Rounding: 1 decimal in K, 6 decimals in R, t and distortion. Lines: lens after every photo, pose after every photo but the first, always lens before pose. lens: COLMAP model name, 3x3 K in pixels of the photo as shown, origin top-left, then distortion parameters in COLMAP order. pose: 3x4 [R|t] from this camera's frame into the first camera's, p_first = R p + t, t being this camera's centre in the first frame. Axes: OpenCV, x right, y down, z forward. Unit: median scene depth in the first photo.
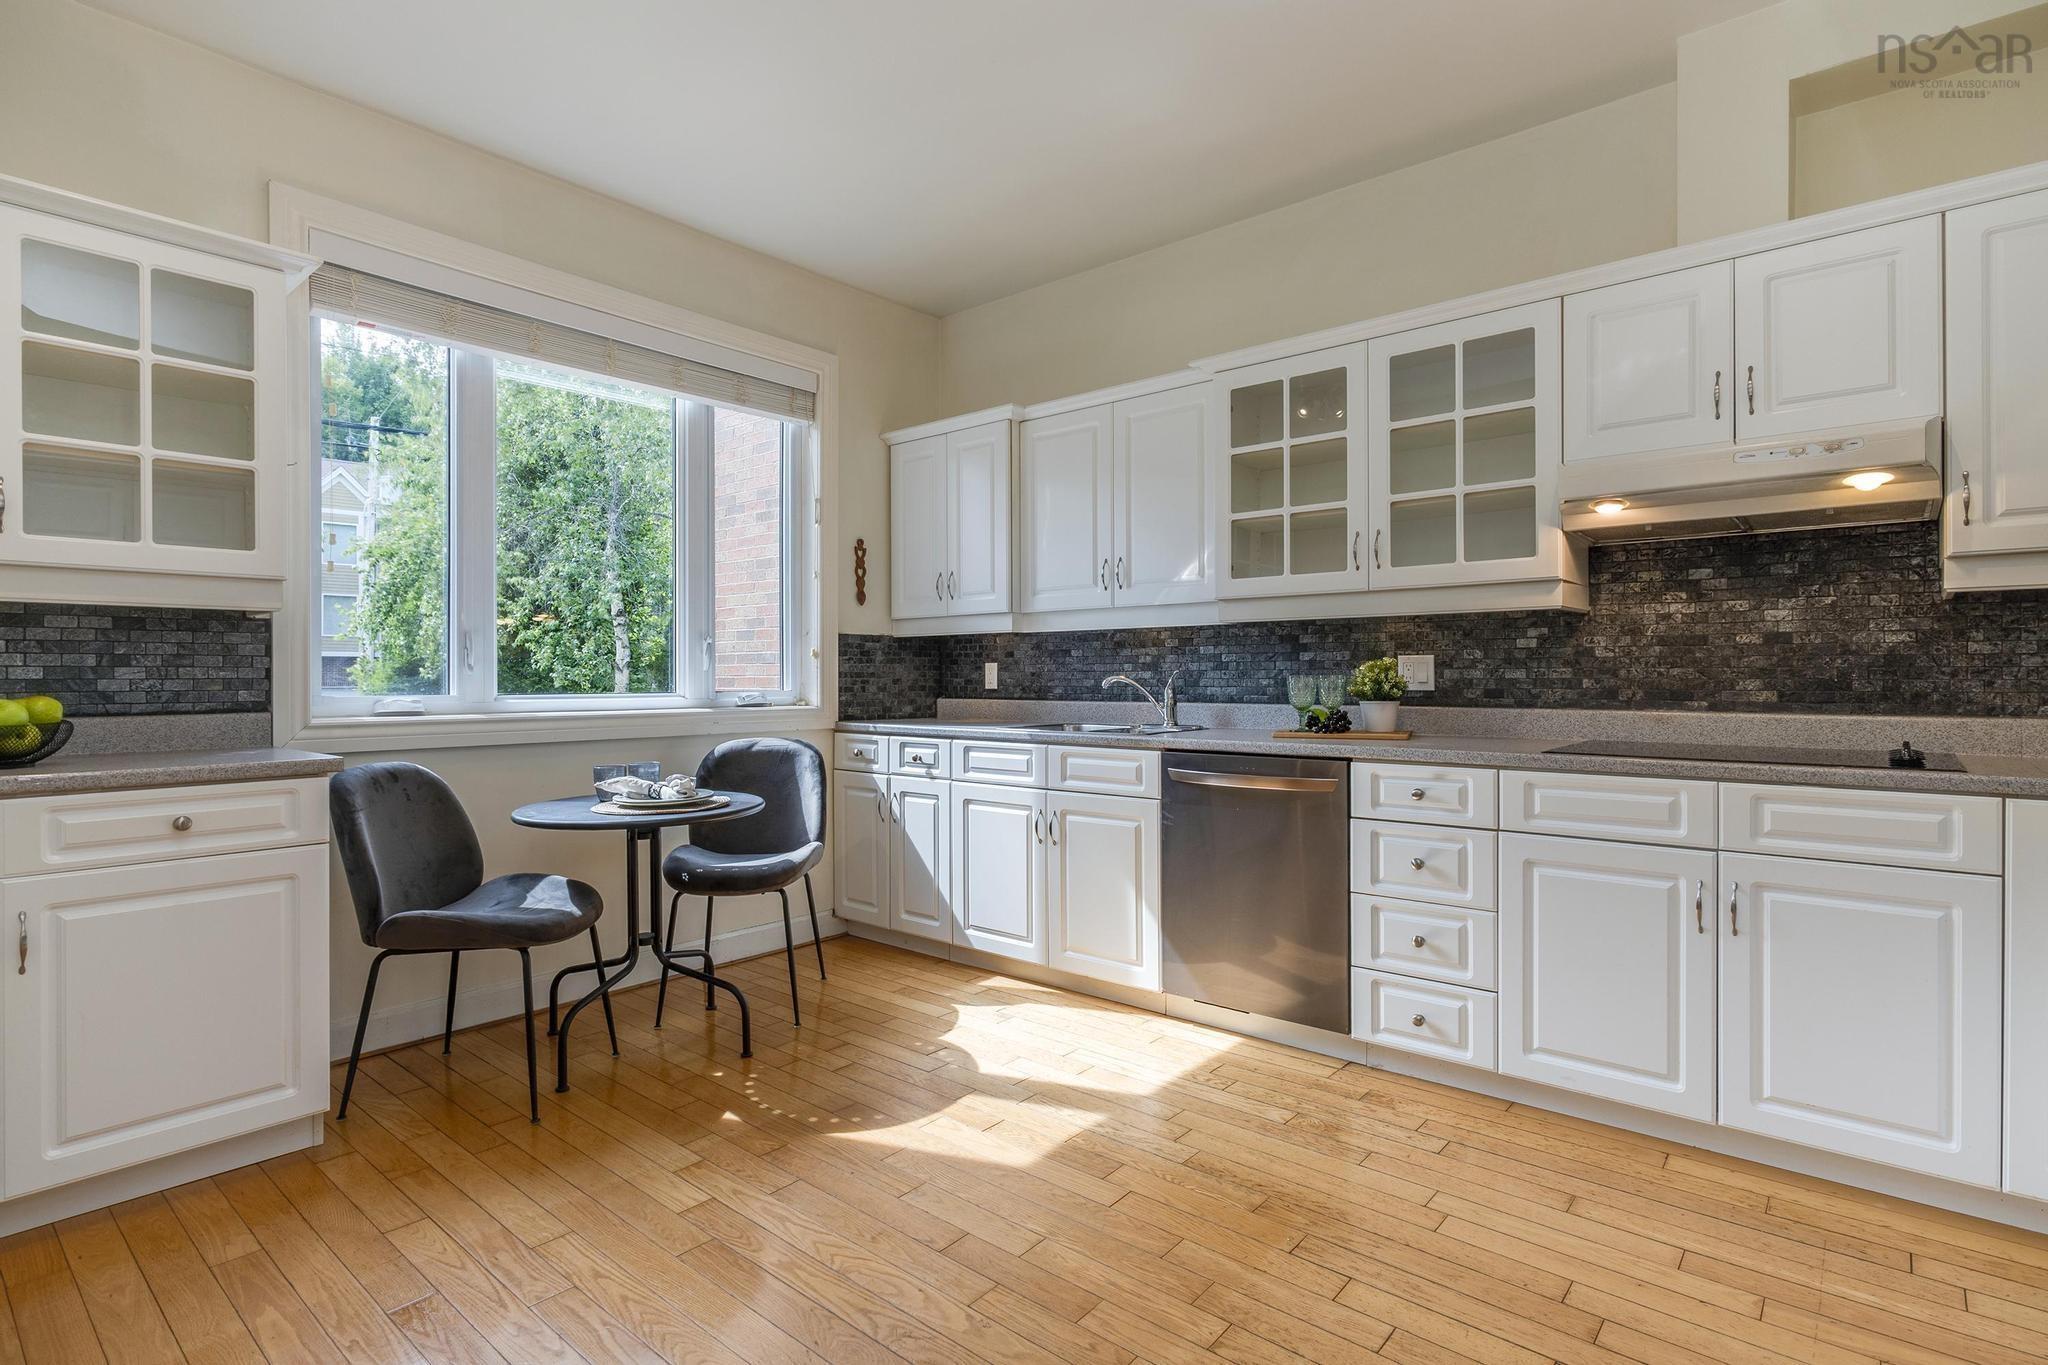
lens RADIAL K [[1028.2, 0, 1042.7], [0, 1028.2, 679.7], [0, 0, 1]] dist [-0.004768, 0.002680]
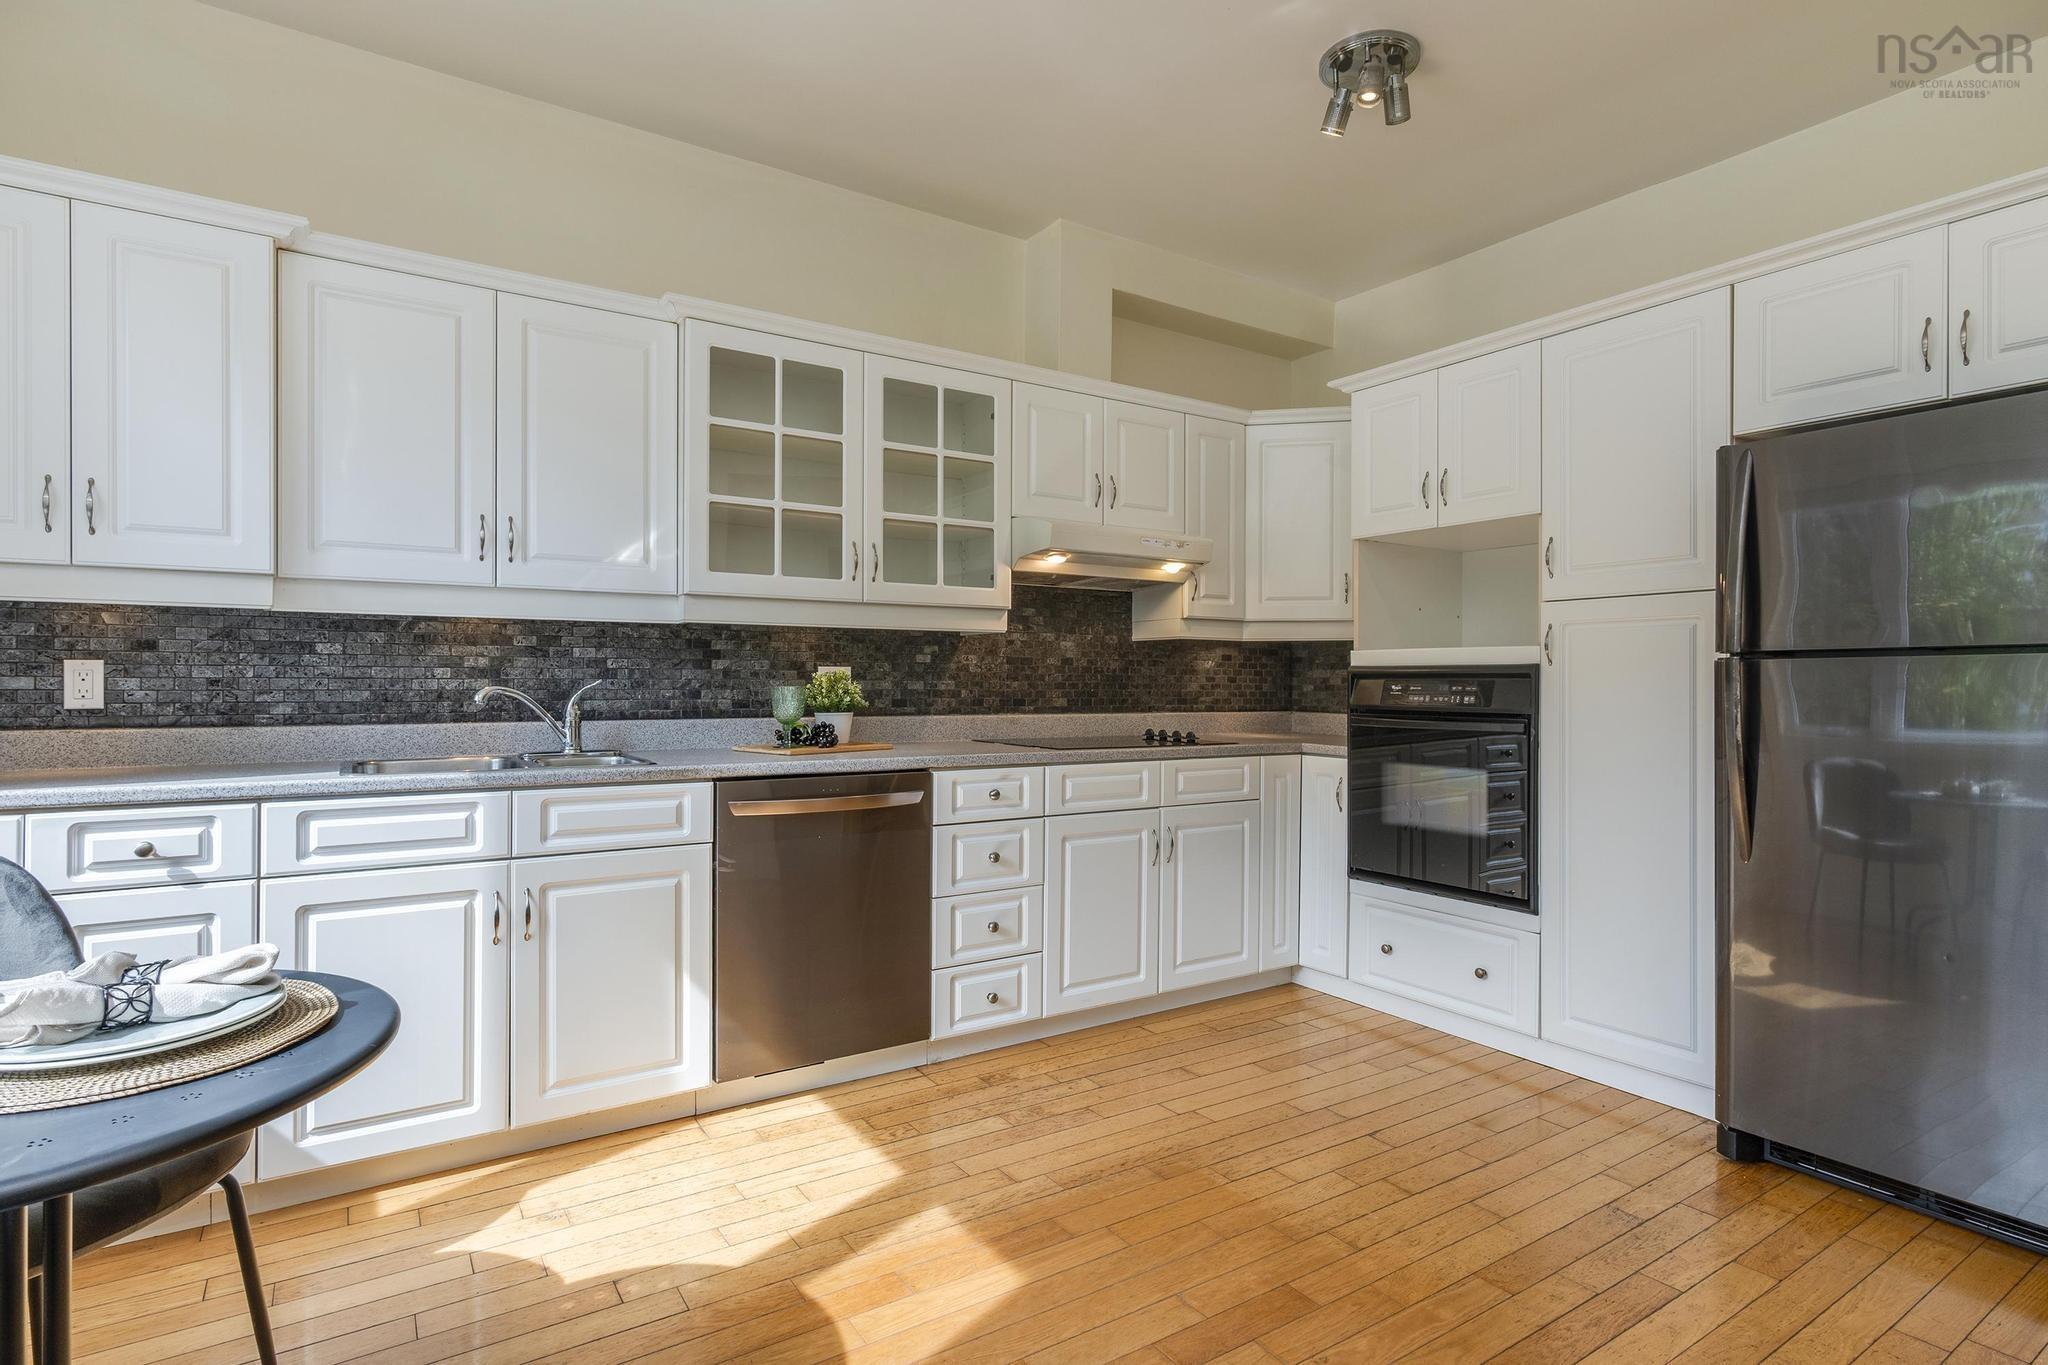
lens RADIAL K [[1028.2, 0, 1041.3], [0, 1028.2, 687.8], [0, 0, 1]] dist [-0.004768, 0.002680]
pose [[0.283184, 0.000374, 0.959065, -0.603166], [-0.000635, 1.000000, -0.000202, -0.003131], [-0.959065, -0.000552, 0.283185, 0.559015]]
